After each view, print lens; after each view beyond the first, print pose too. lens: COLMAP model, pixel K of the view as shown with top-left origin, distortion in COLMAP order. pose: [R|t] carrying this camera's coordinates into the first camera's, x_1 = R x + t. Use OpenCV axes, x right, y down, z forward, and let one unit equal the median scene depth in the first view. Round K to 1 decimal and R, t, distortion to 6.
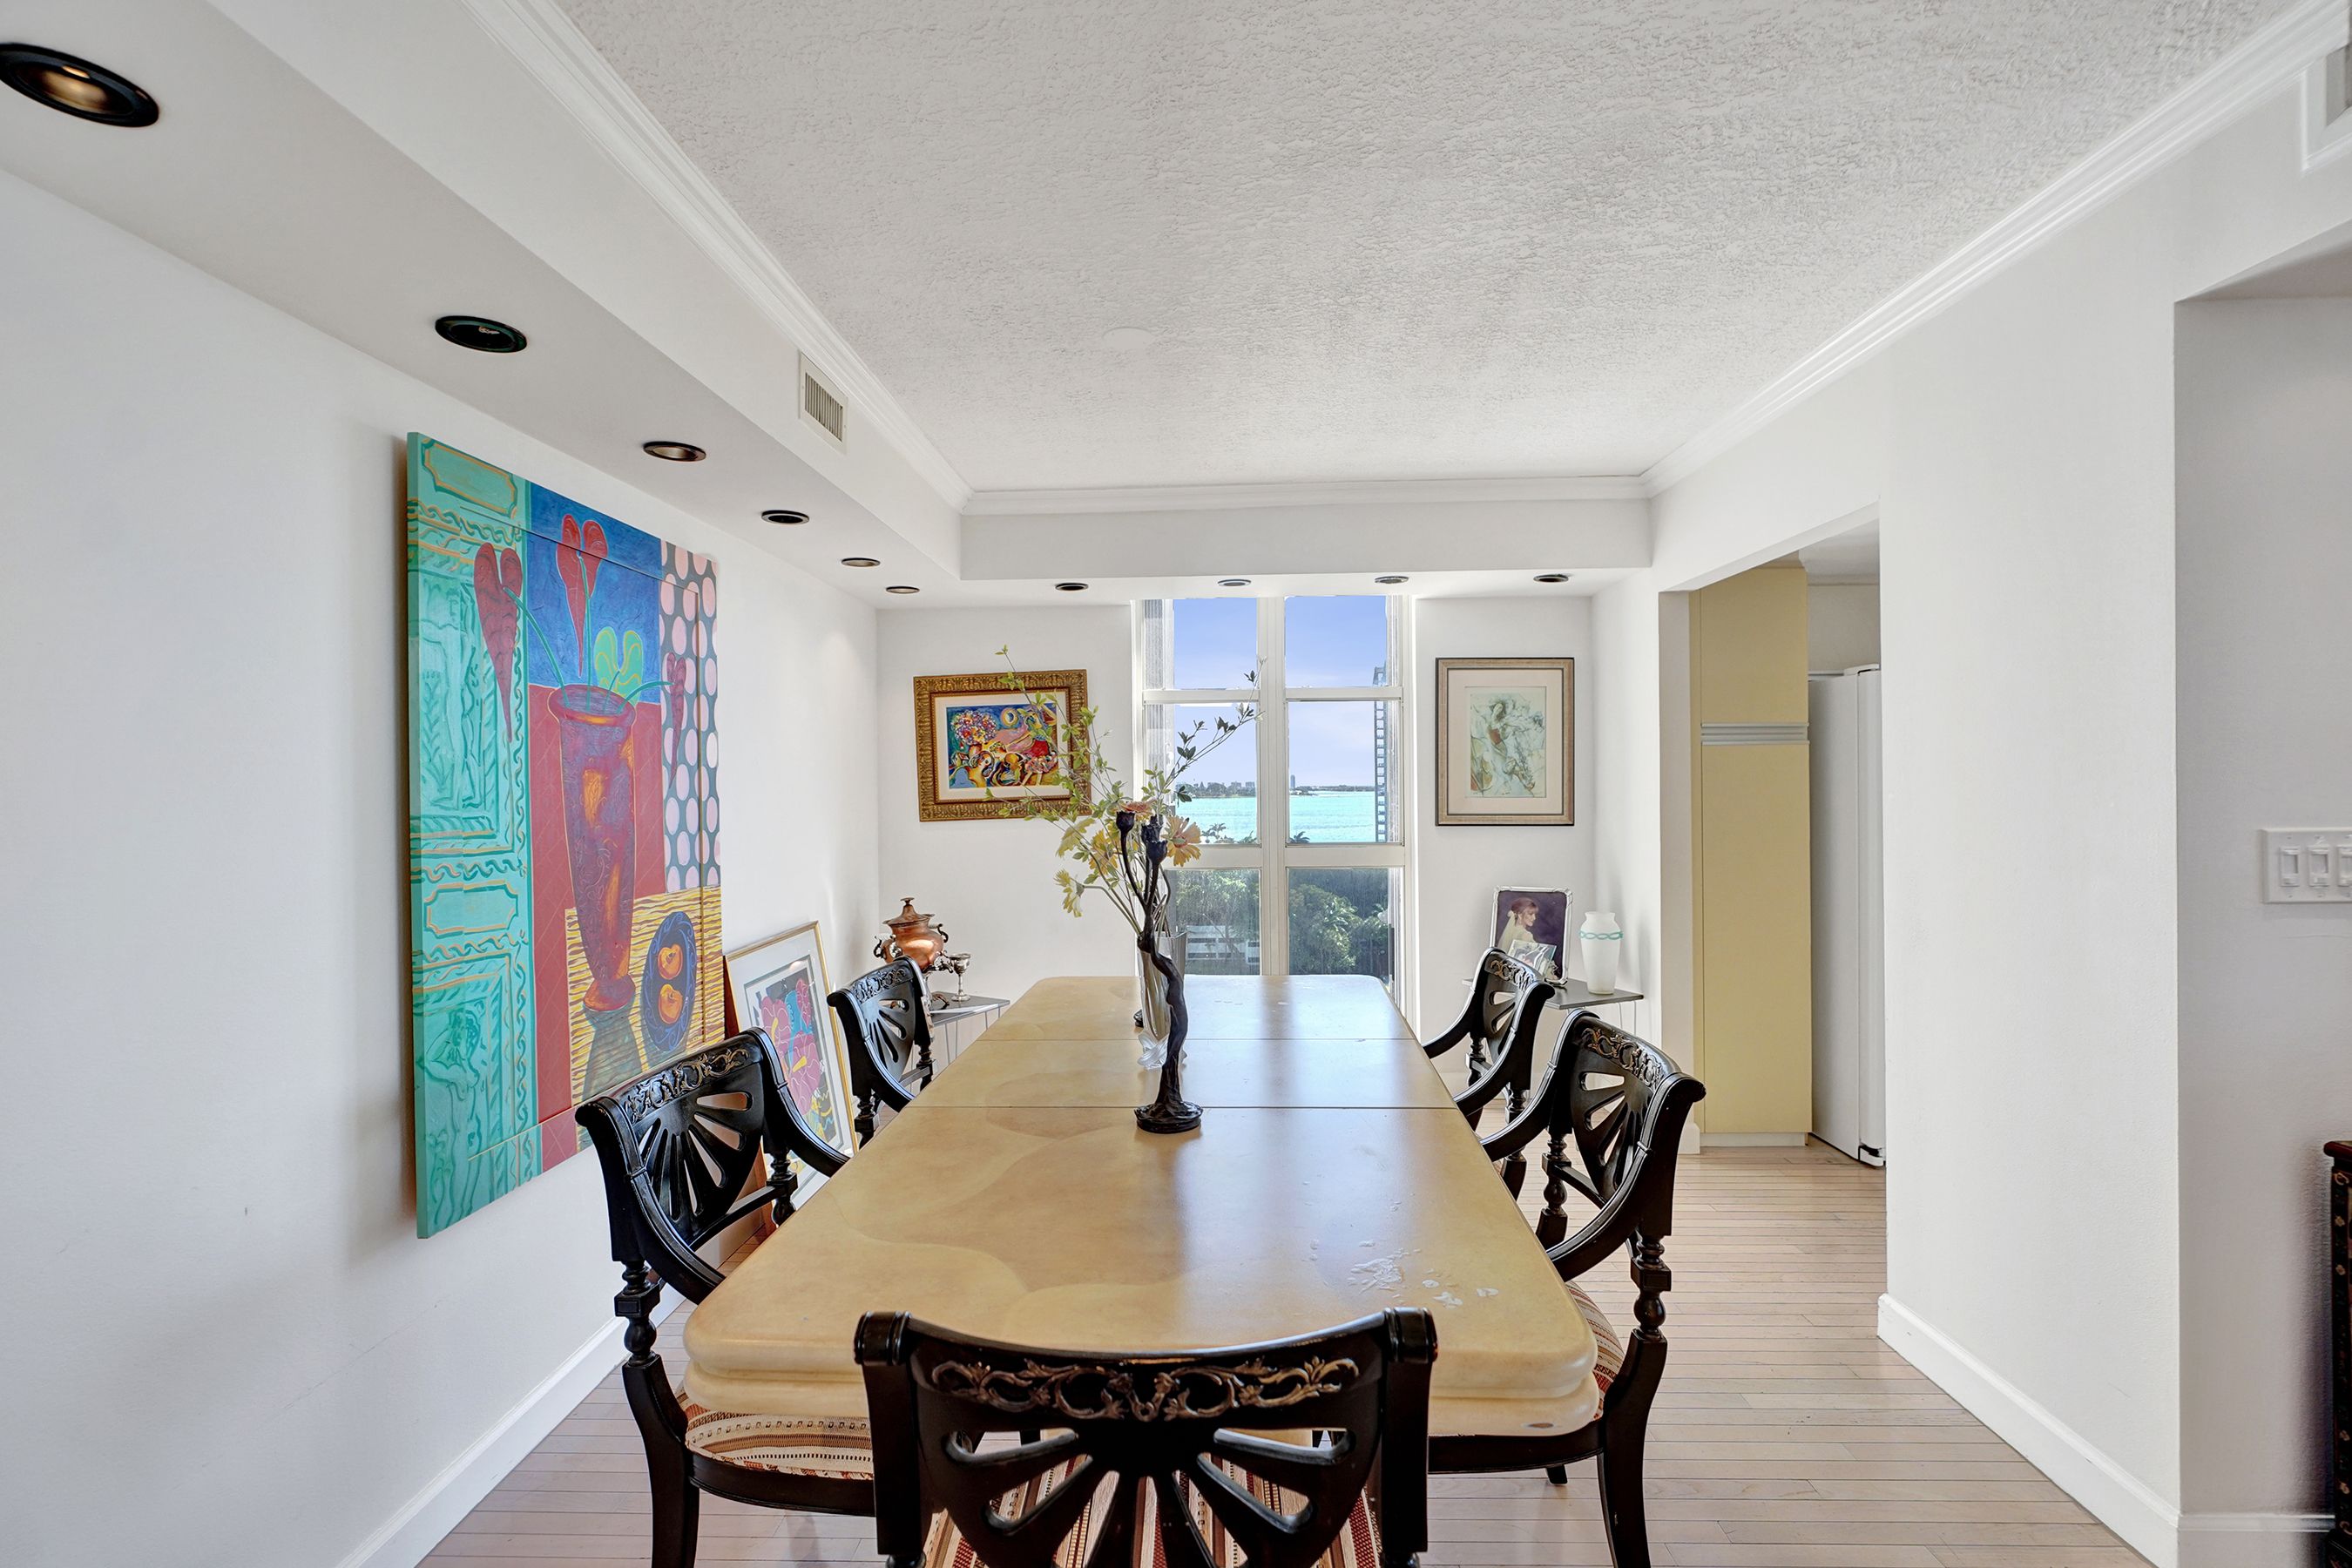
lens RADIAL K [[1057.8, 0, 1176.0], [0, 1057.8, 784.0], [0, 0, 1]] dist [-0.002254, 0.000736]
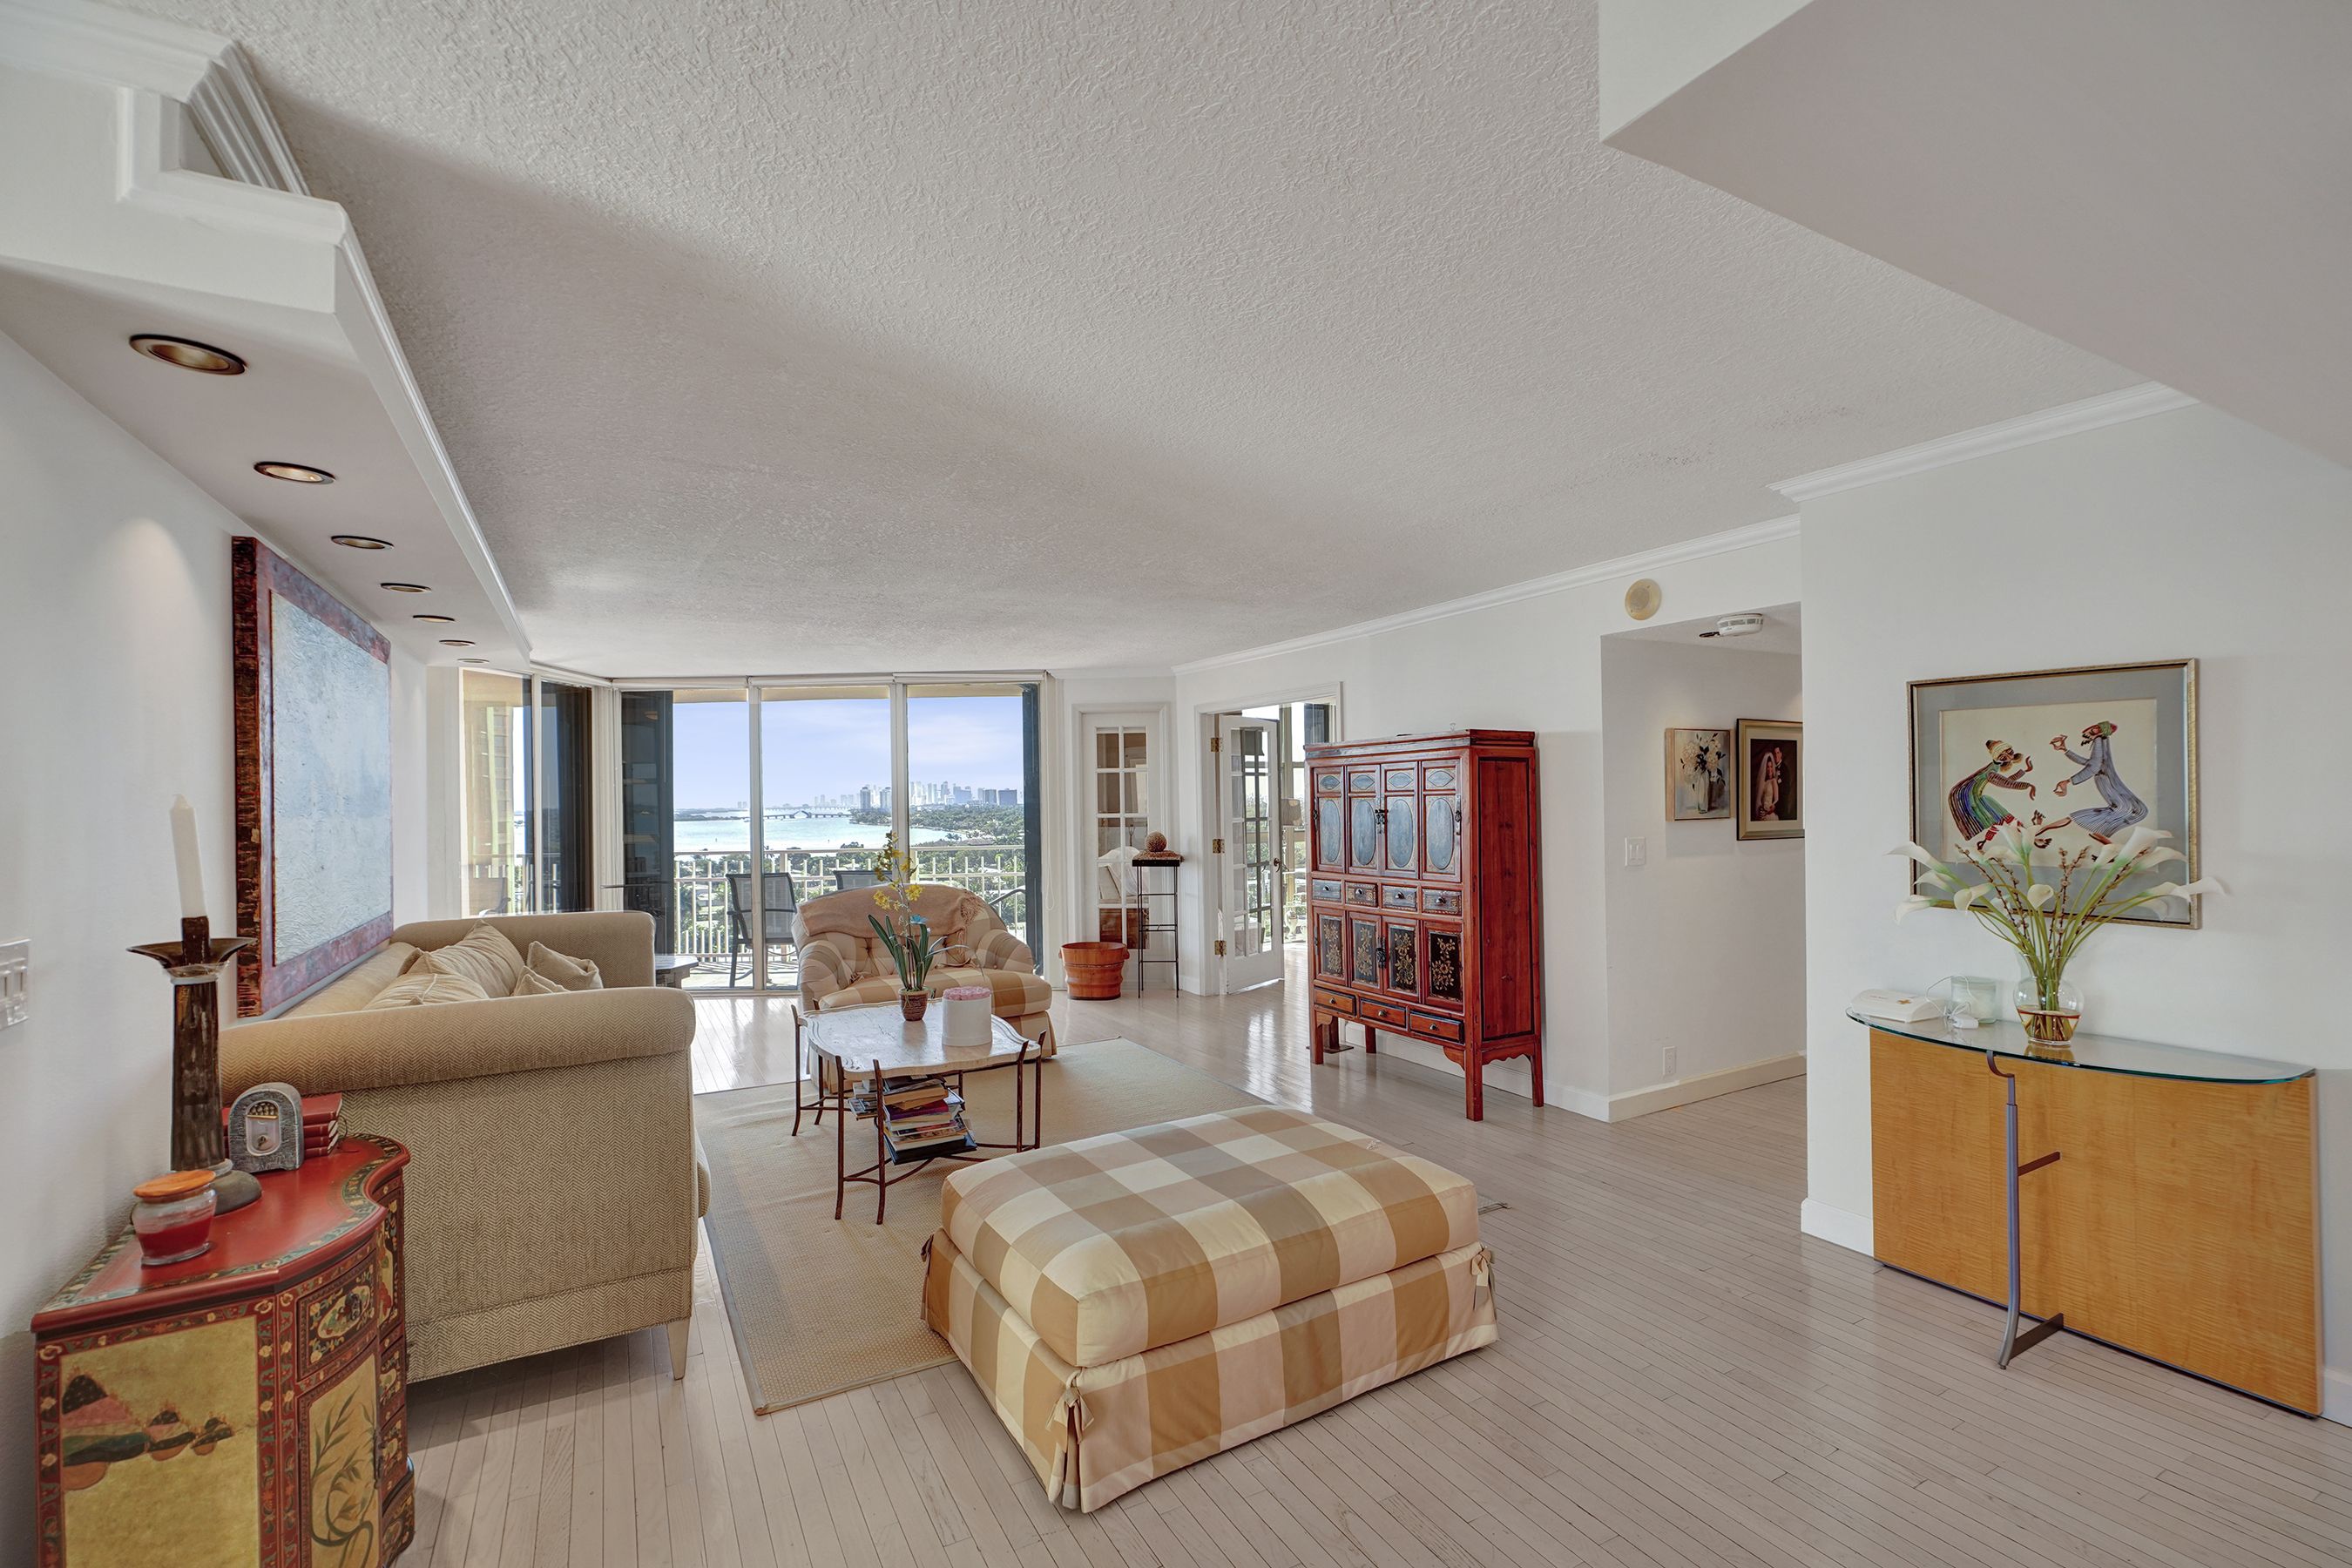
lens RADIAL K [[1031.9, 0, 1176.0], [0, 1031.9, 784.0], [0, 0, 1]] dist [-0.002162, 0.000874]
pose [[-0.511731, 0.029506, 0.858639, -0.059819], [0.025364, 0.999493, -0.019229, -0.029203], [-0.858771, 0.011939, -0.512221, 0.375654]]
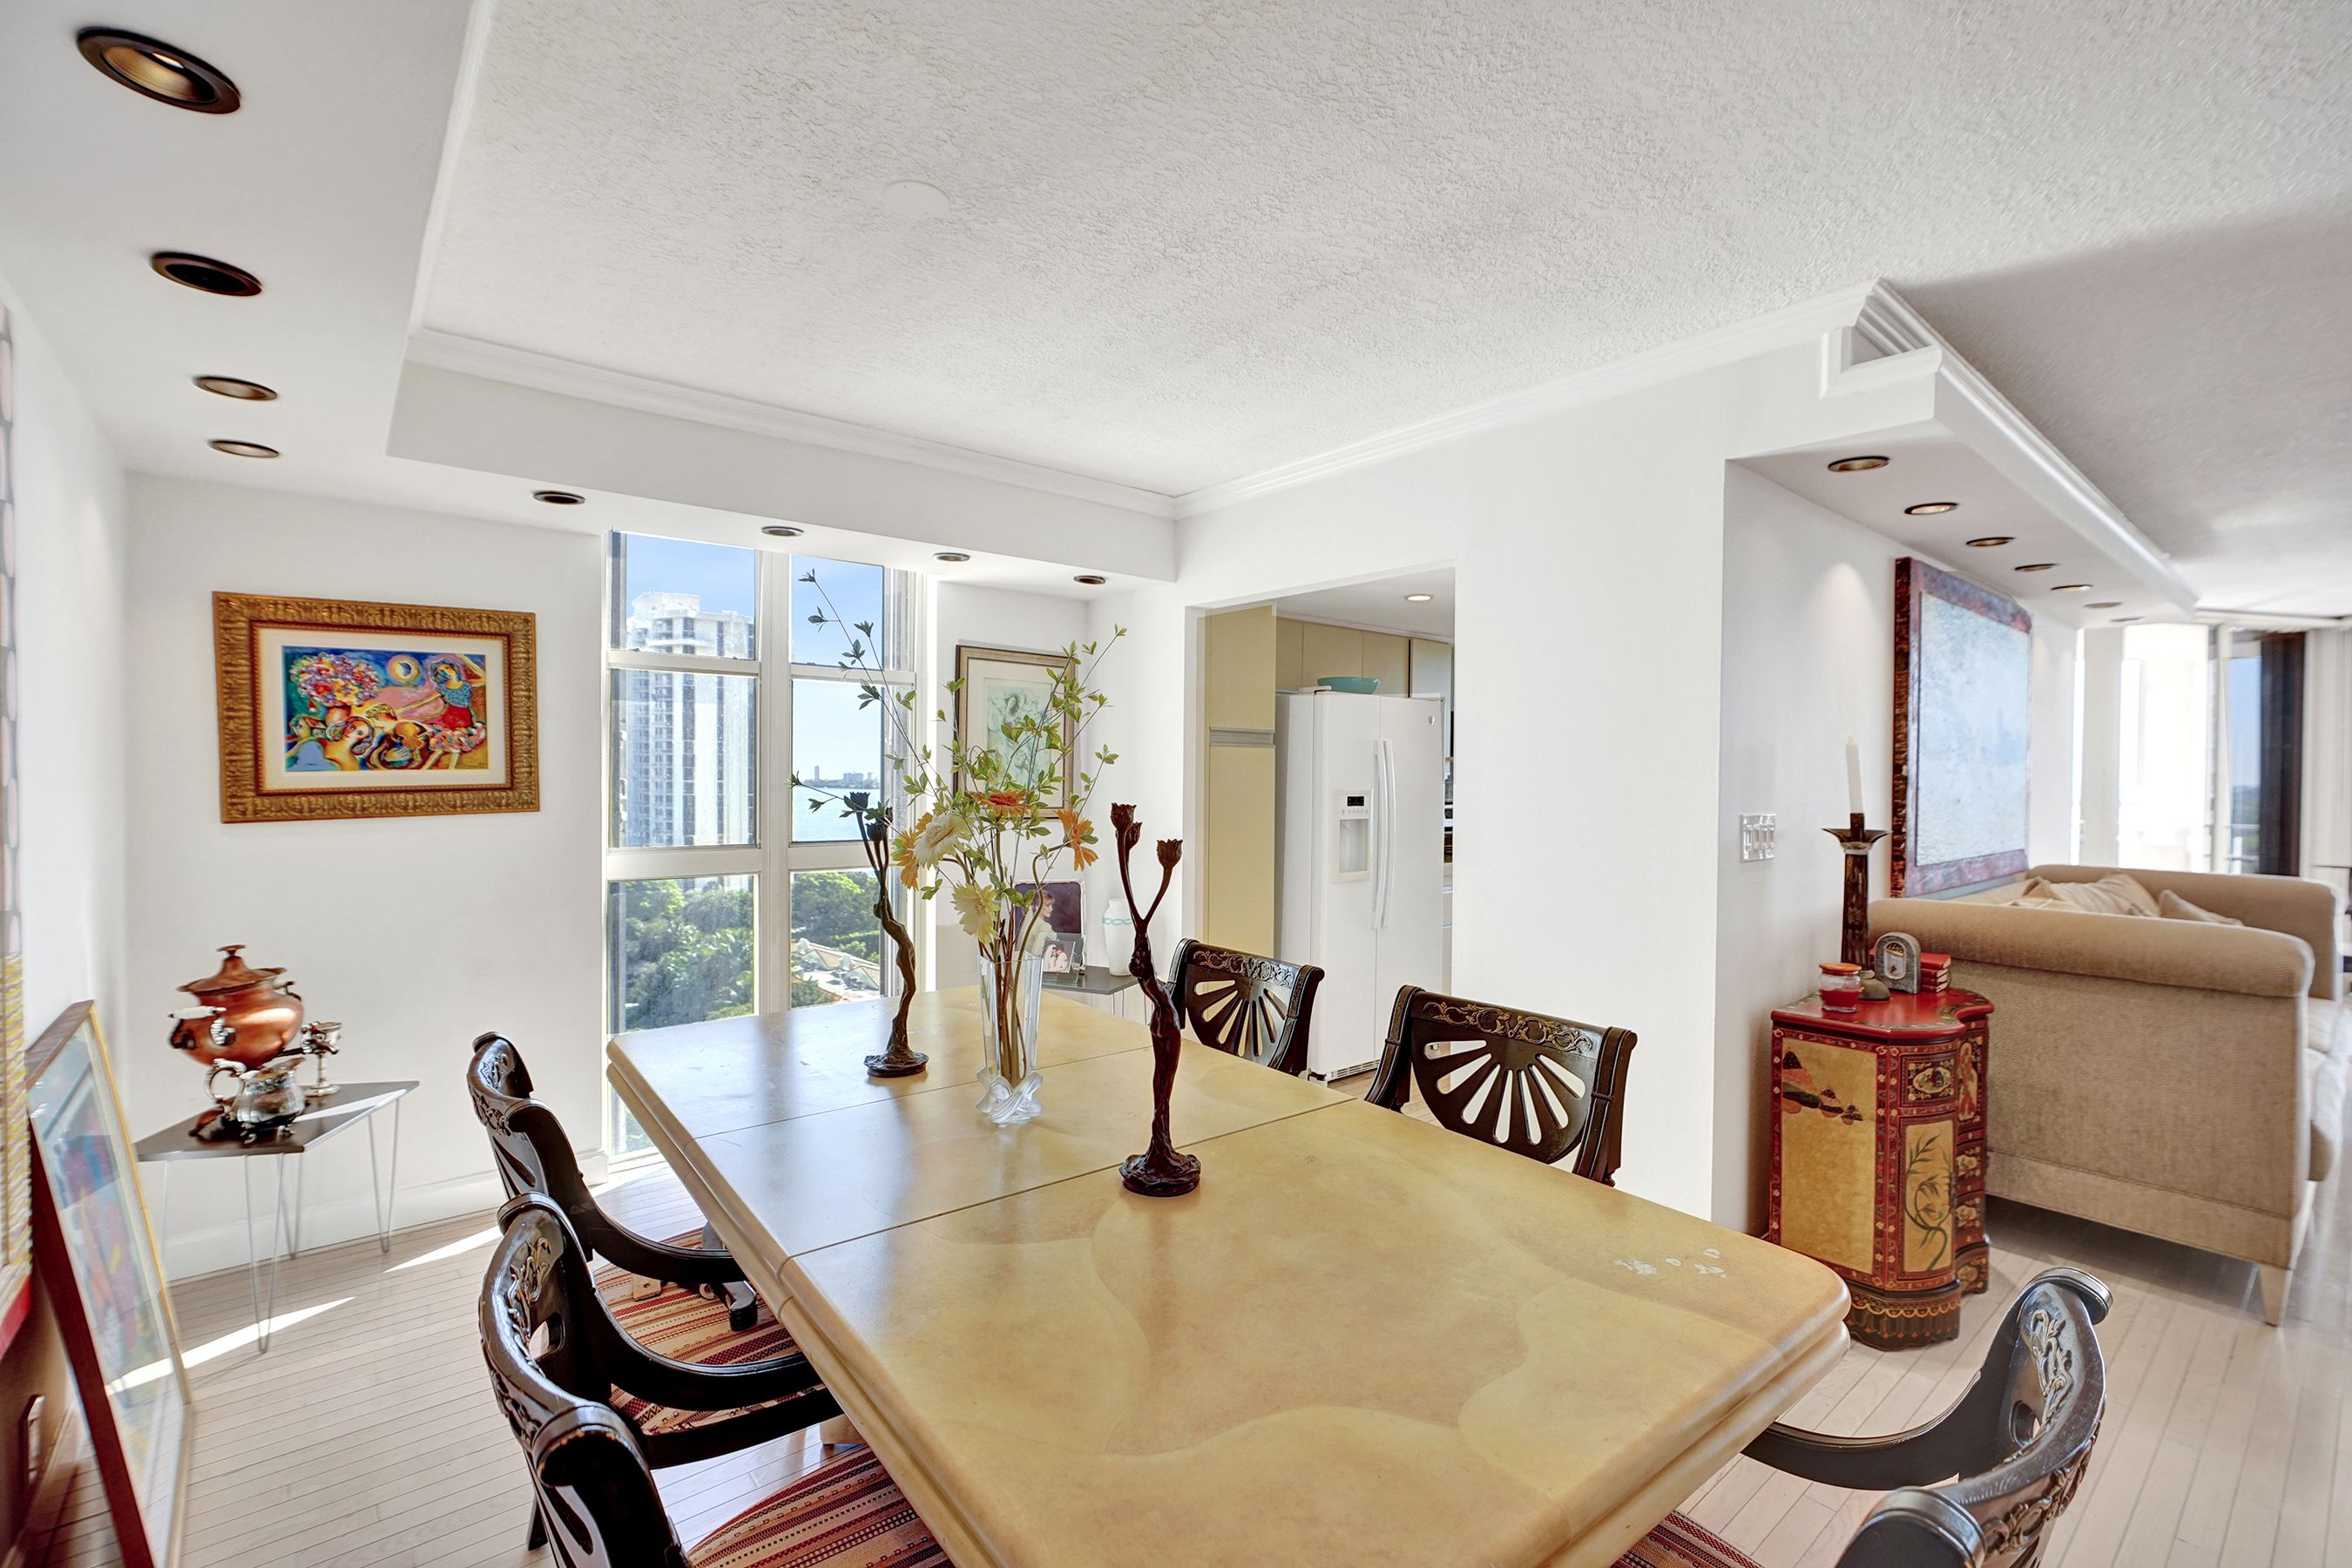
lens RADIAL K [[1036.6, 0, 1171.4], [0, 1036.6, 792.9], [0, 0, 1]] dist [-0.014776, 0.009676]
pose [[0.746219, 0.005242, 0.665680, -0.367103], [-0.014817, 0.999852, 0.008736, 0.006036], [-0.665536, -0.016382, 0.746186, 0.266923]]
